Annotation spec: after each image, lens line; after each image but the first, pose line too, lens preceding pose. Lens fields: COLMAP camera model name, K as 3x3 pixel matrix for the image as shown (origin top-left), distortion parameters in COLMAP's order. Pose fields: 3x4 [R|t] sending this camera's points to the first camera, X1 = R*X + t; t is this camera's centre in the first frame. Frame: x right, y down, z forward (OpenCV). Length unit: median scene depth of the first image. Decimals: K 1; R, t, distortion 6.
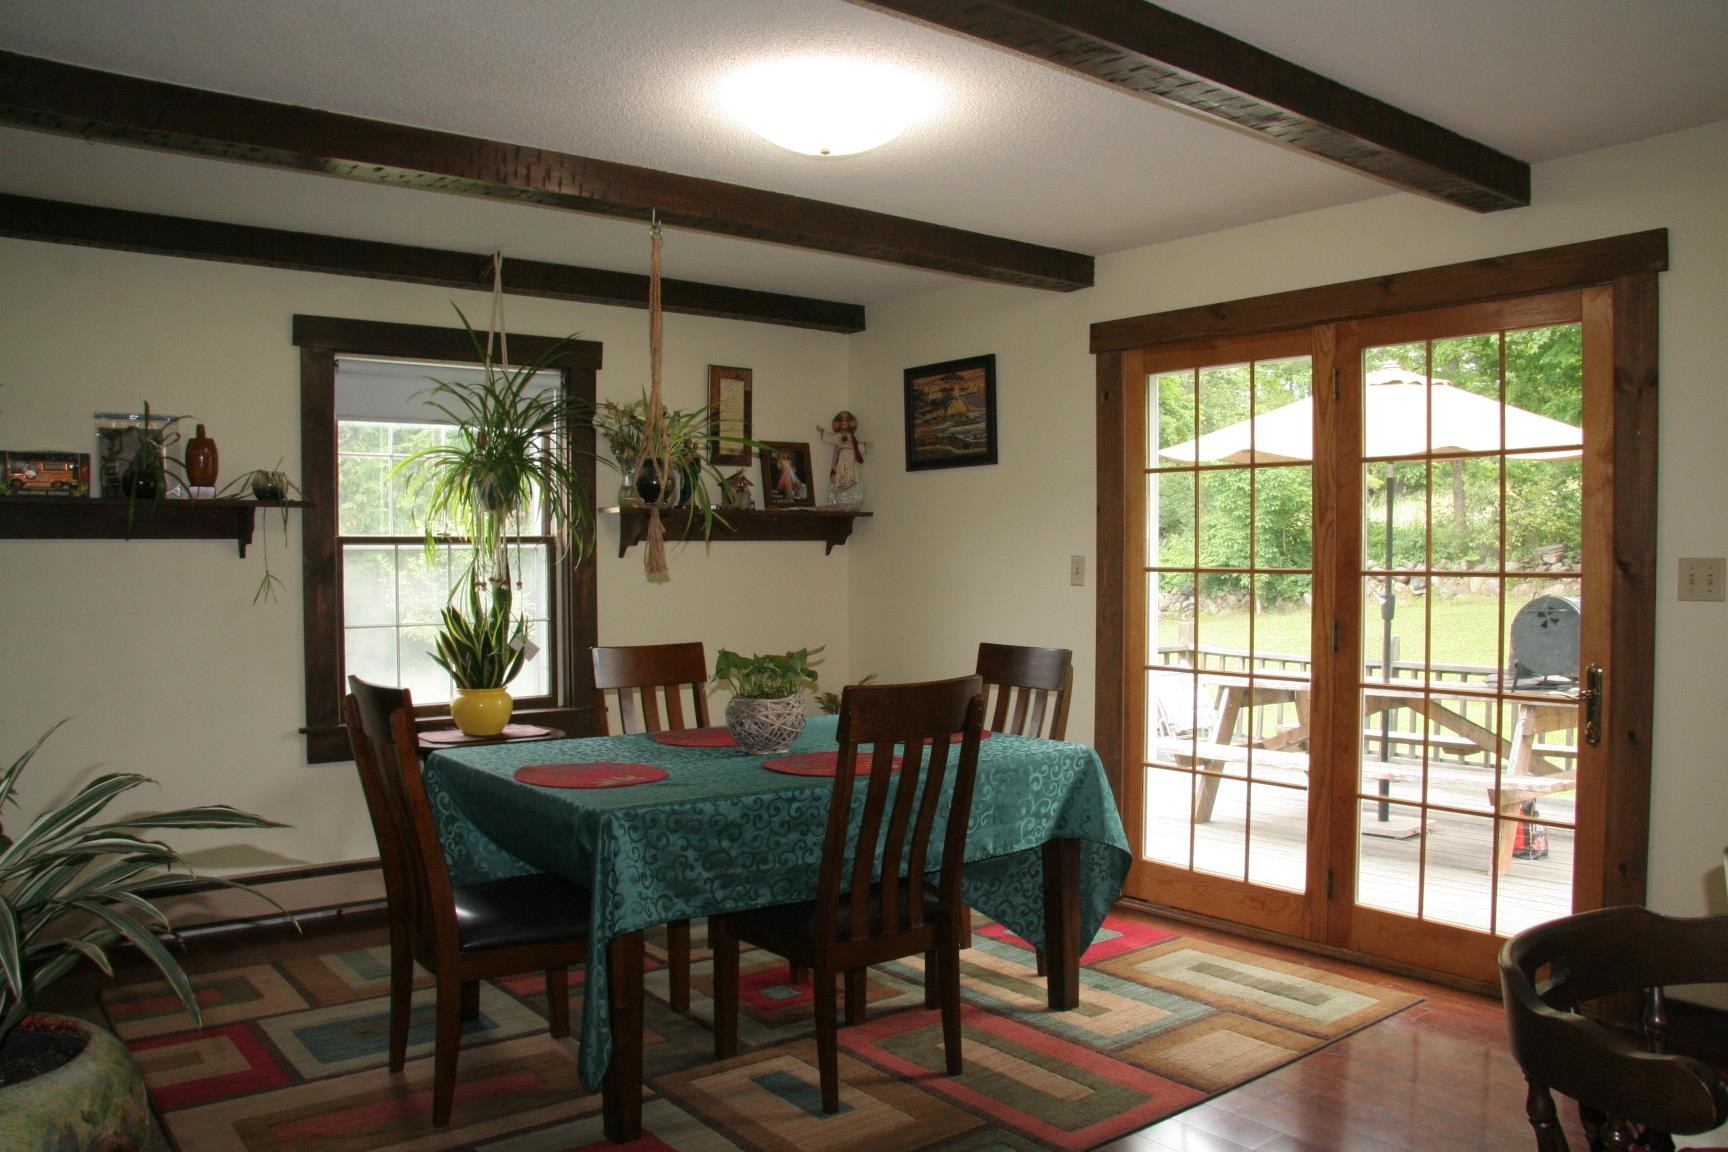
lens RADIAL K [[1327.0, 0, 863.1], [0, 1327.0, 586.4], [0, 0, 1]] dist [-0.177705, 0.121660]
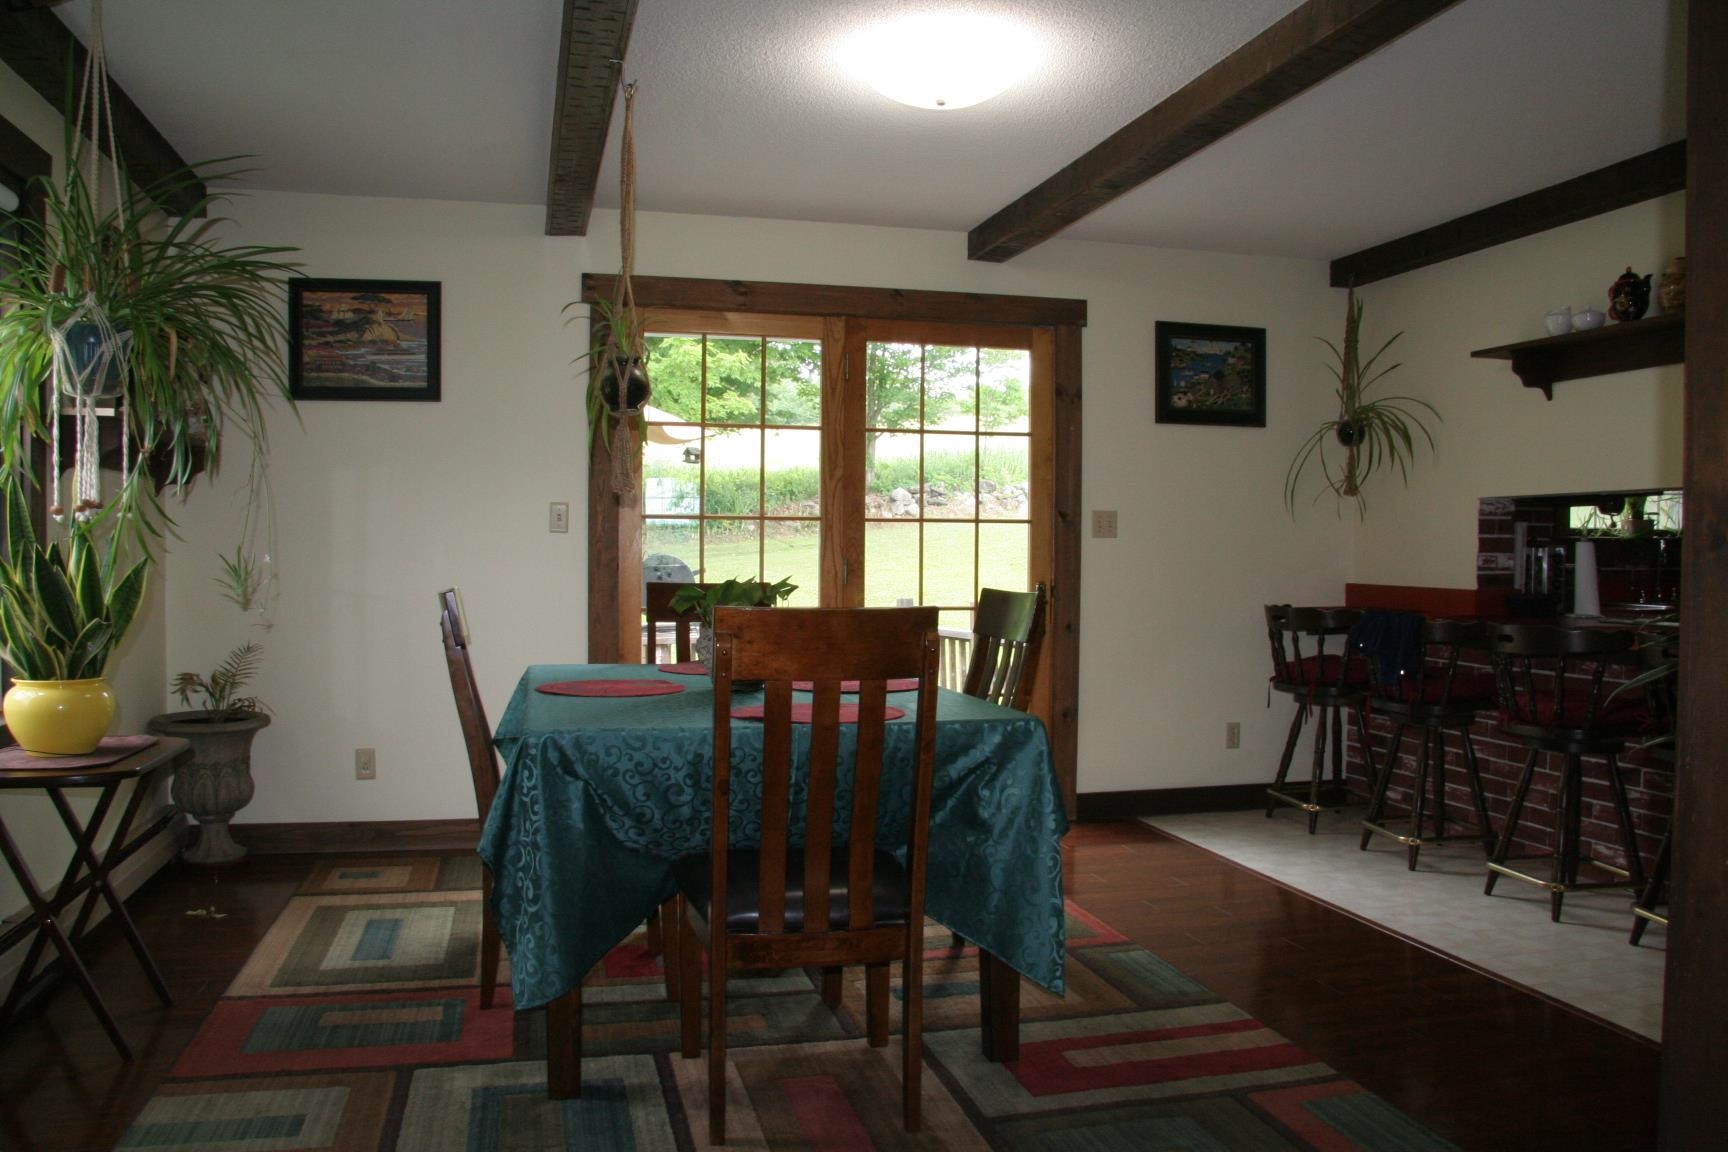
lens RADIAL K [[1327.0, 0, 863.1], [0, 1327.0, 586.4], [0, 0, 1]] dist [-0.177705, 0.121660]
pose [[0.411563, -0.016879, 0.911225, -0.598842], [0.016207, 0.999806, 0.011200, 0.030069], [-0.911237, 0.010159, 0.411757, 0.360743]]
